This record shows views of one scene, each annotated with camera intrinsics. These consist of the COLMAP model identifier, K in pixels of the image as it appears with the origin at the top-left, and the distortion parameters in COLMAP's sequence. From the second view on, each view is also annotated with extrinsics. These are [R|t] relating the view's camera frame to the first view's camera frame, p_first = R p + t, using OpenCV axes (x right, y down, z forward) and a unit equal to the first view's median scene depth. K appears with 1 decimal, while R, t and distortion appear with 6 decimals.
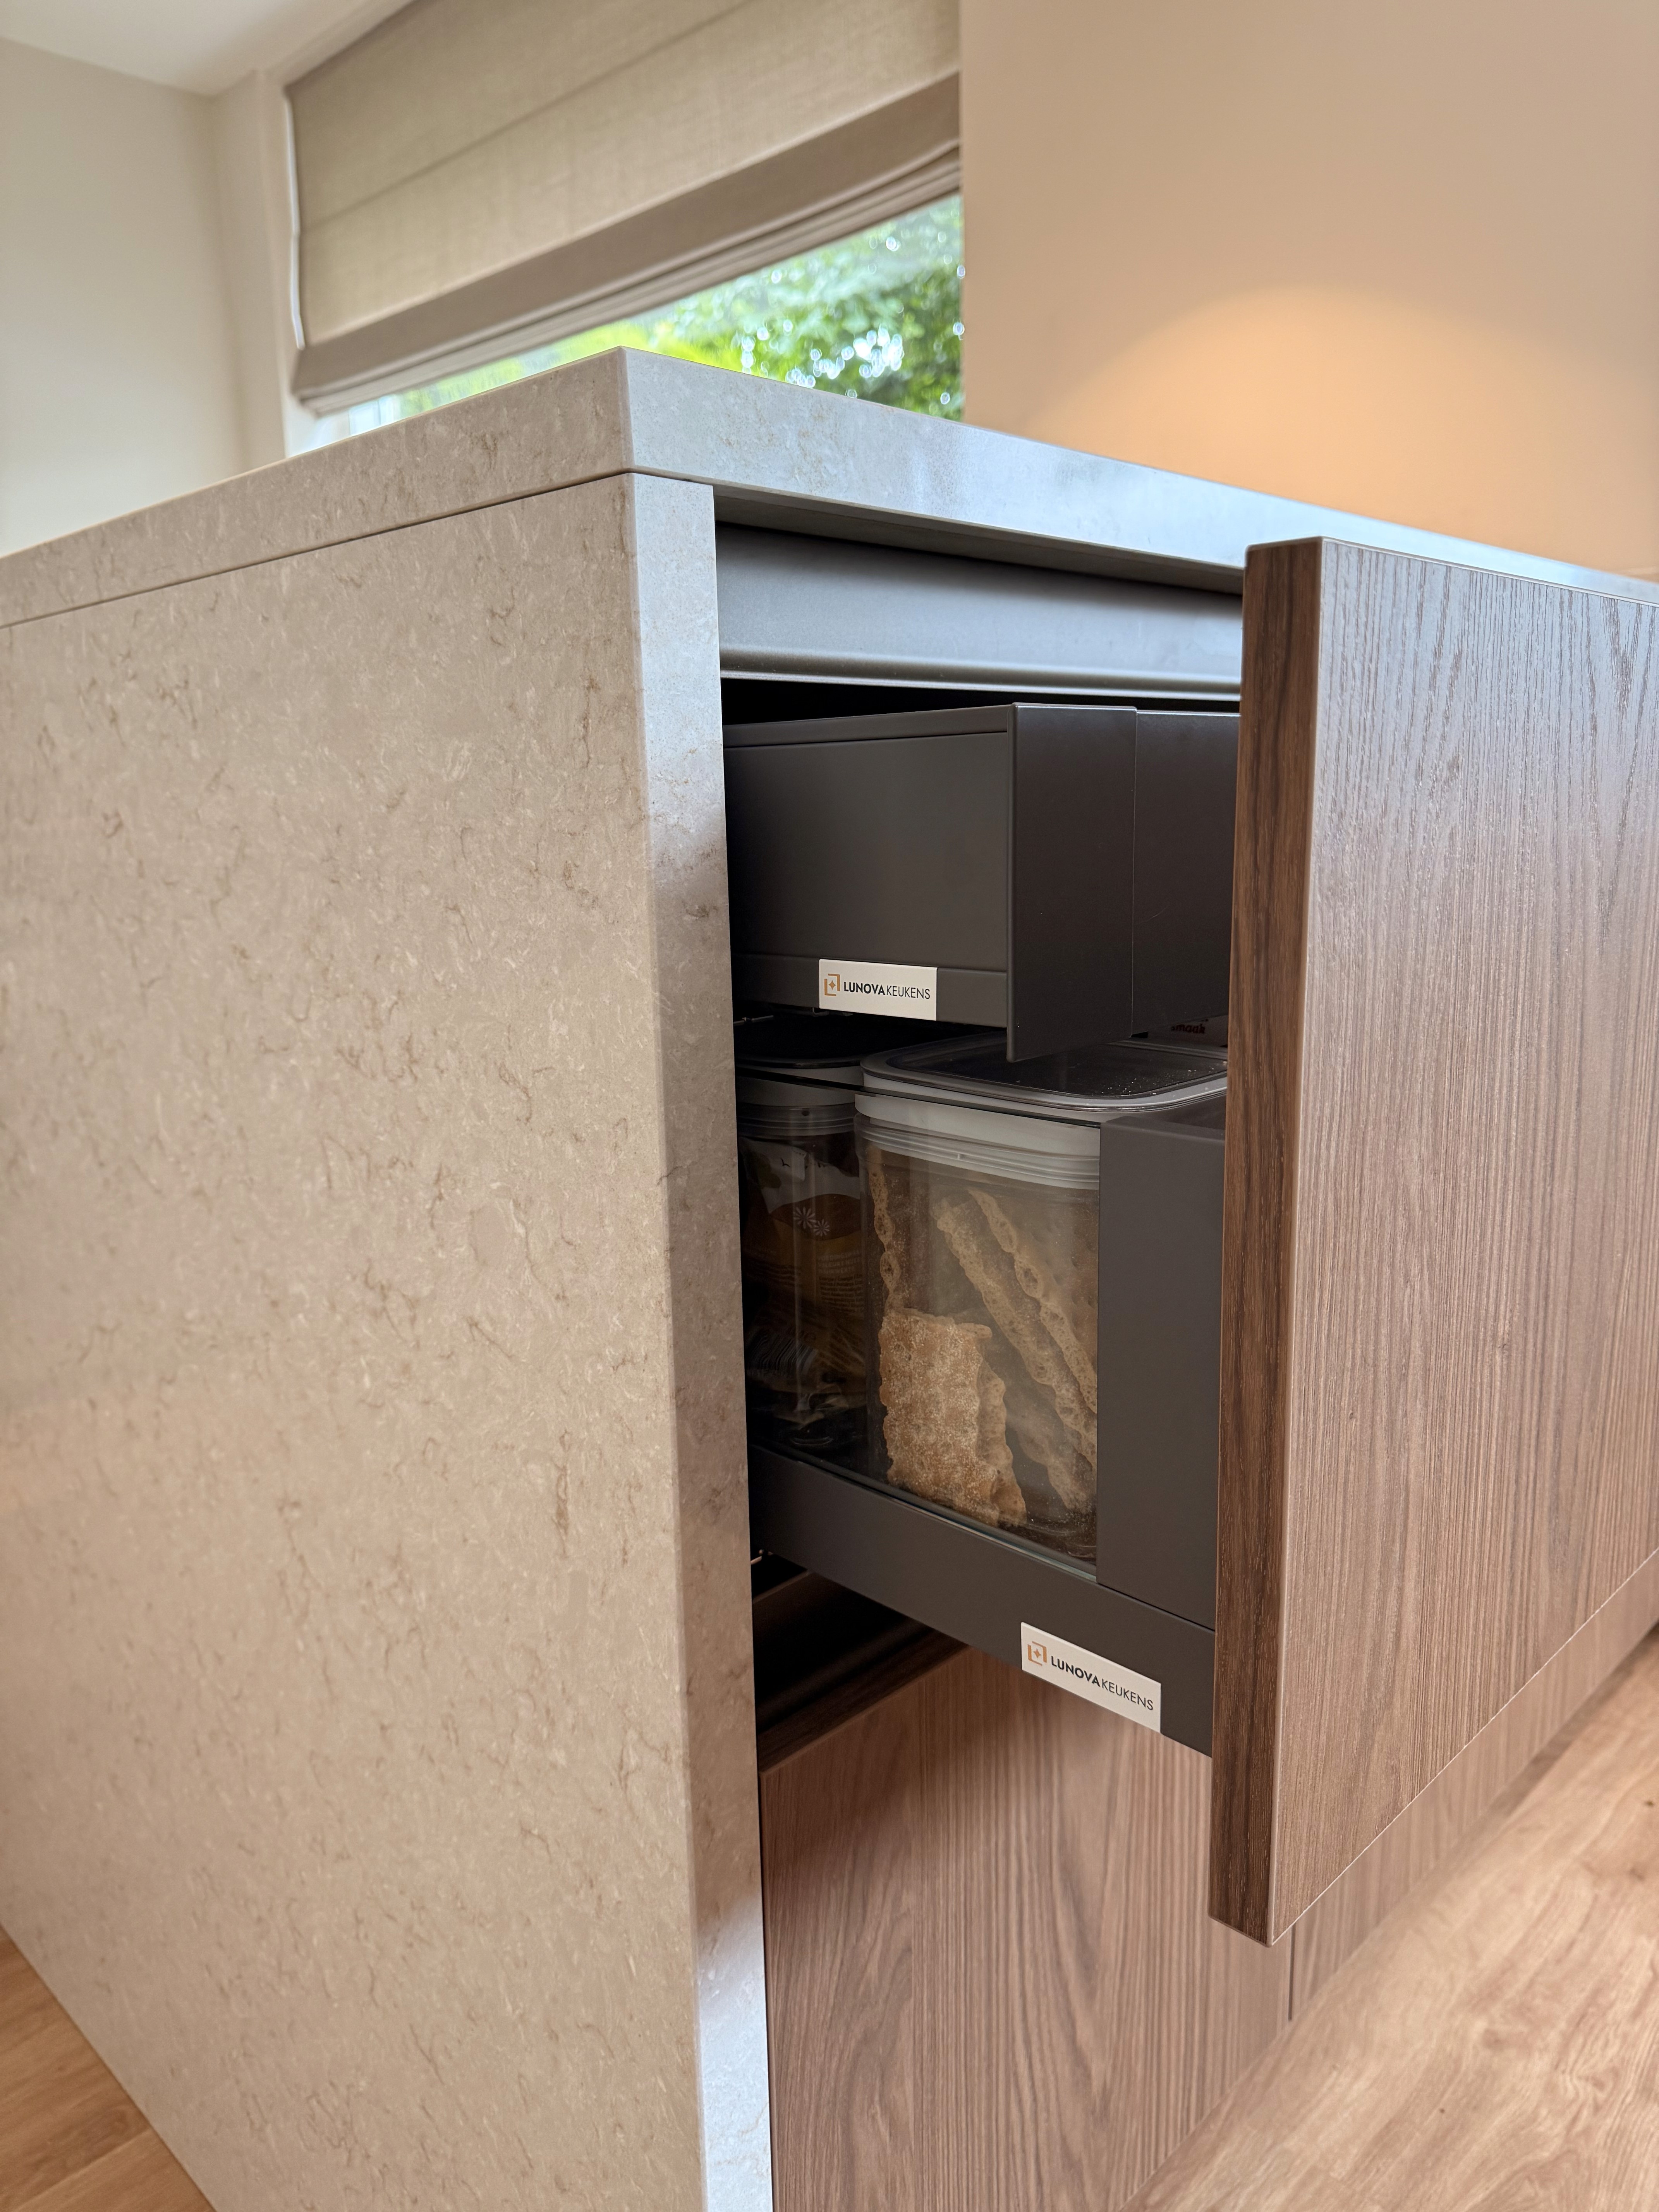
lens RADIAL K [[1566.3, 0, 834.9], [0, 1566.3, 1111.0], [0, 0, 1]] dist [0.005744, -0.002474]
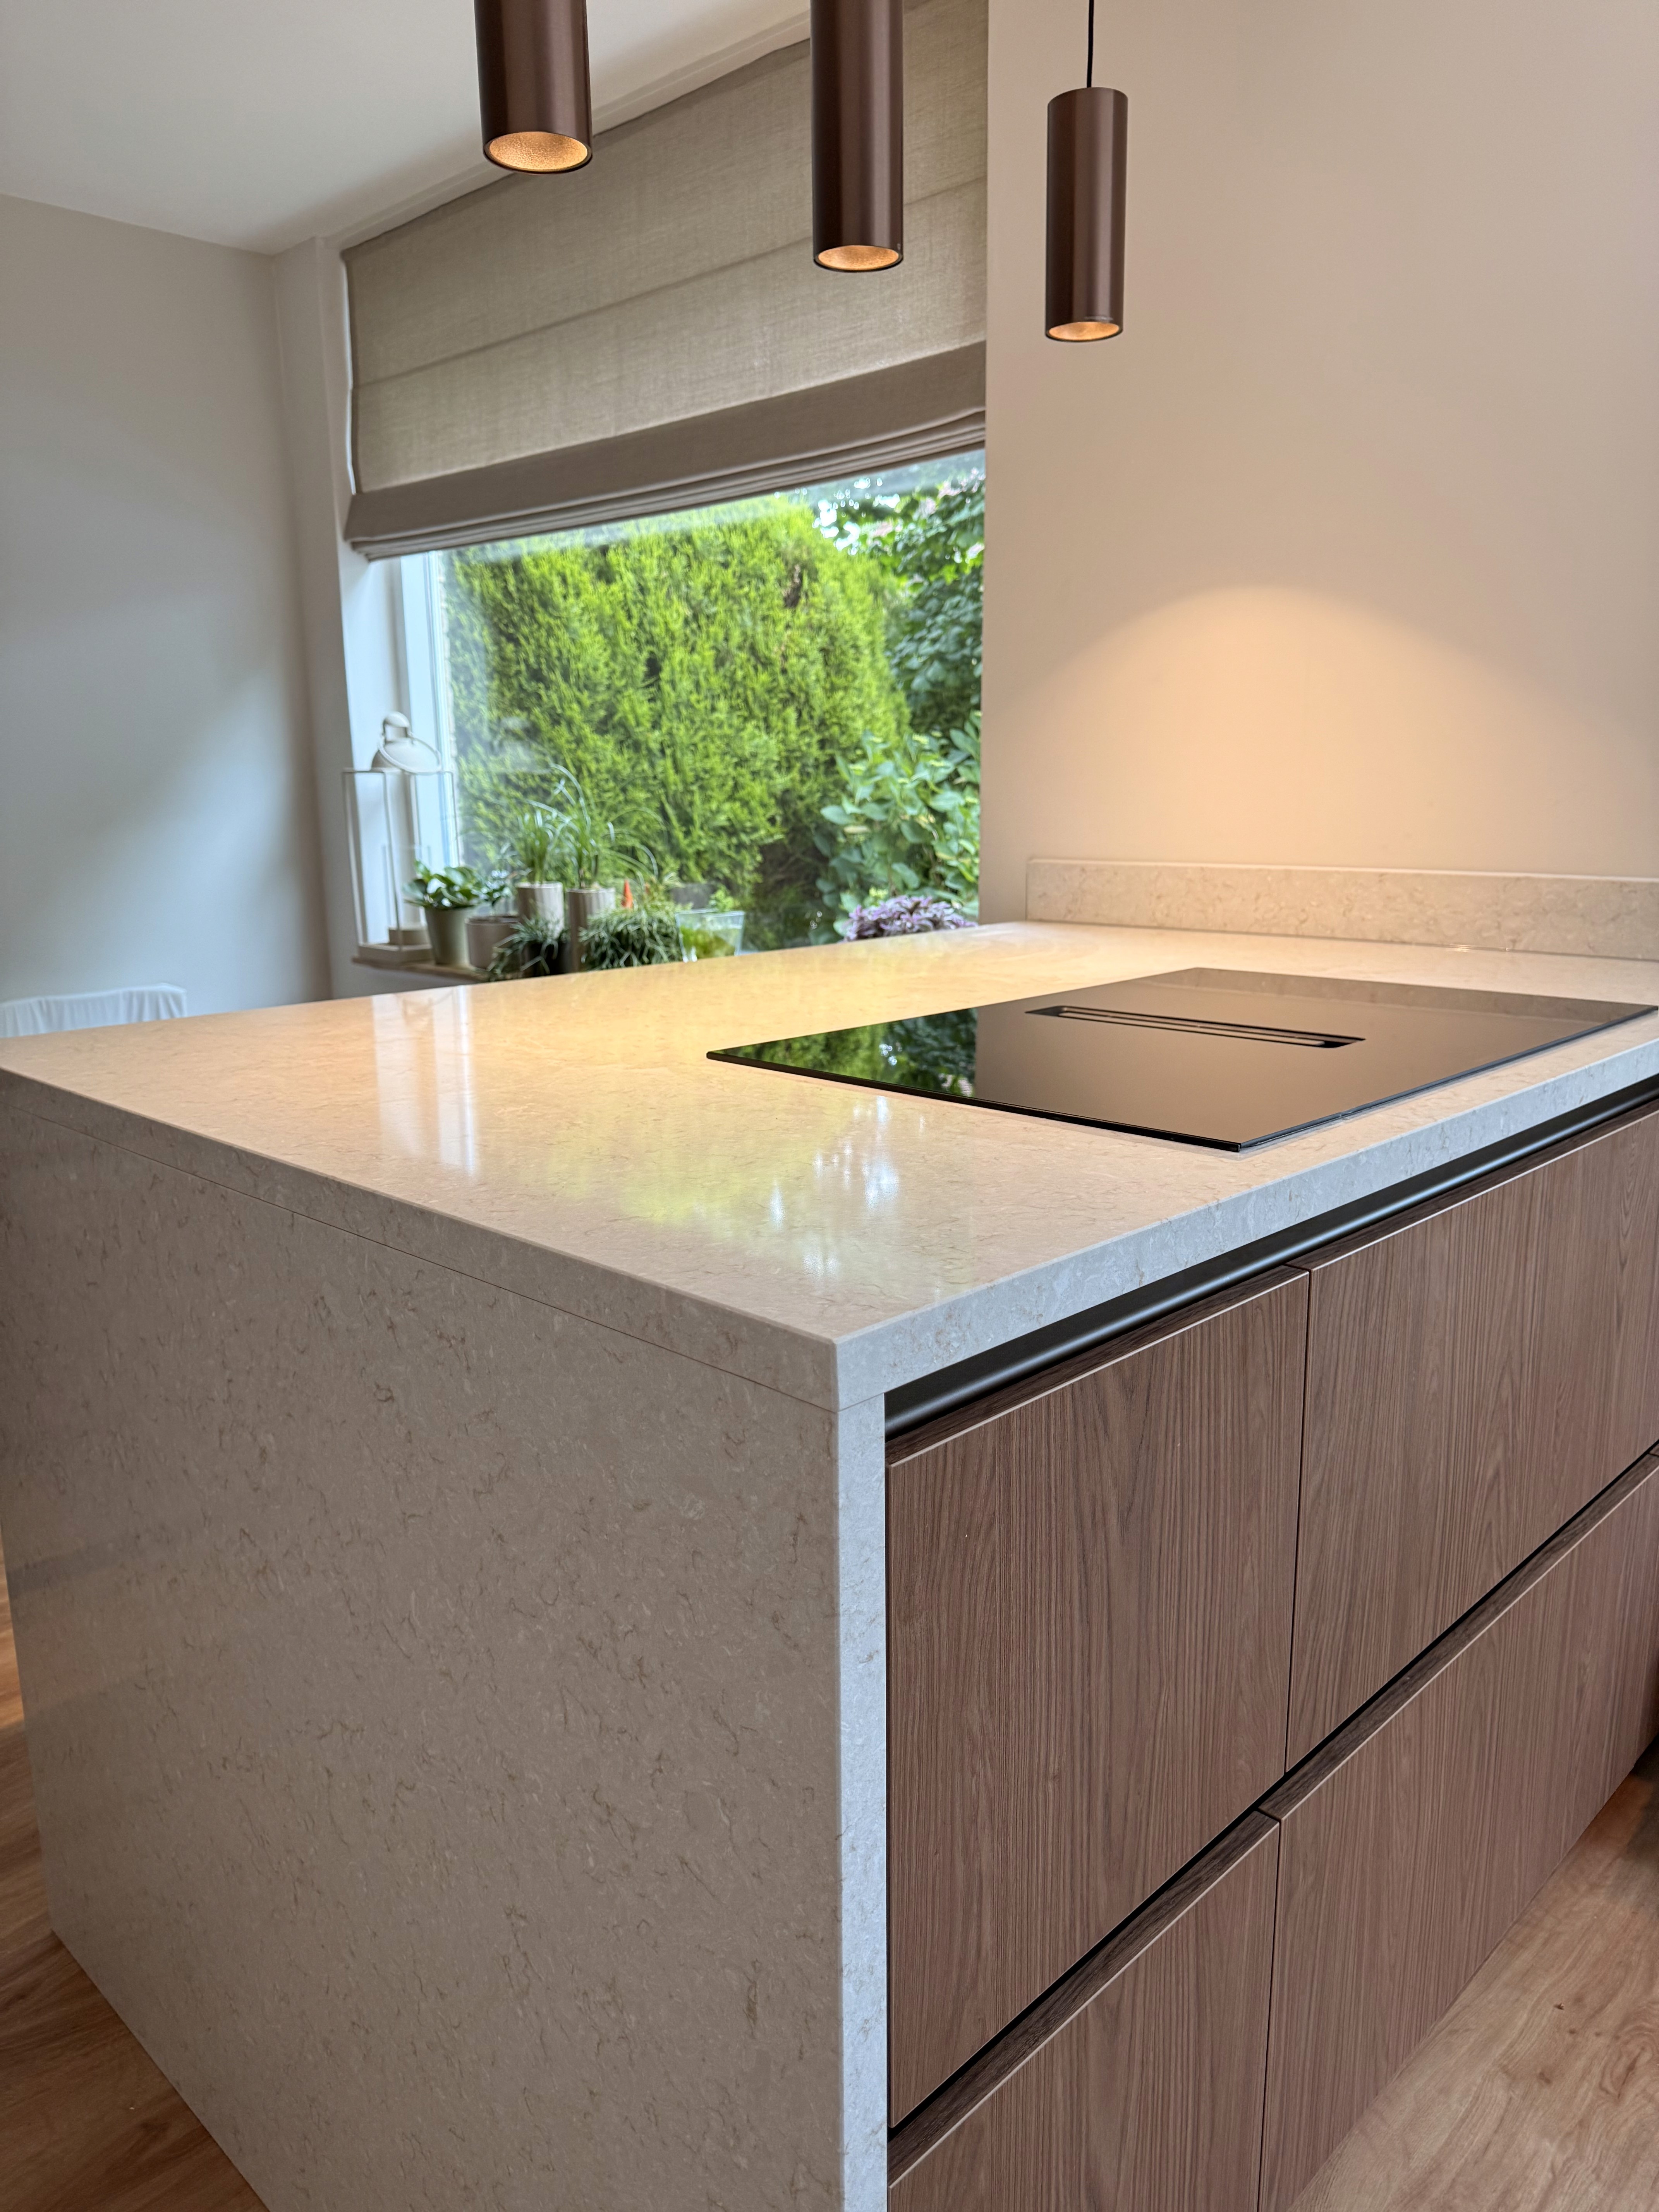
lens RADIAL K [[1566.3, 0, 828.8], [0, 1566.3, 1097.3], [0, 0, 1]] dist [0.005744, -0.002474]
pose [[0.999917, 0.011906, 0.004900, -0.070425], [-0.011957, 0.999873, 0.010501, -0.346378], [-0.004775, -0.010559, 0.999933, -0.251153]]
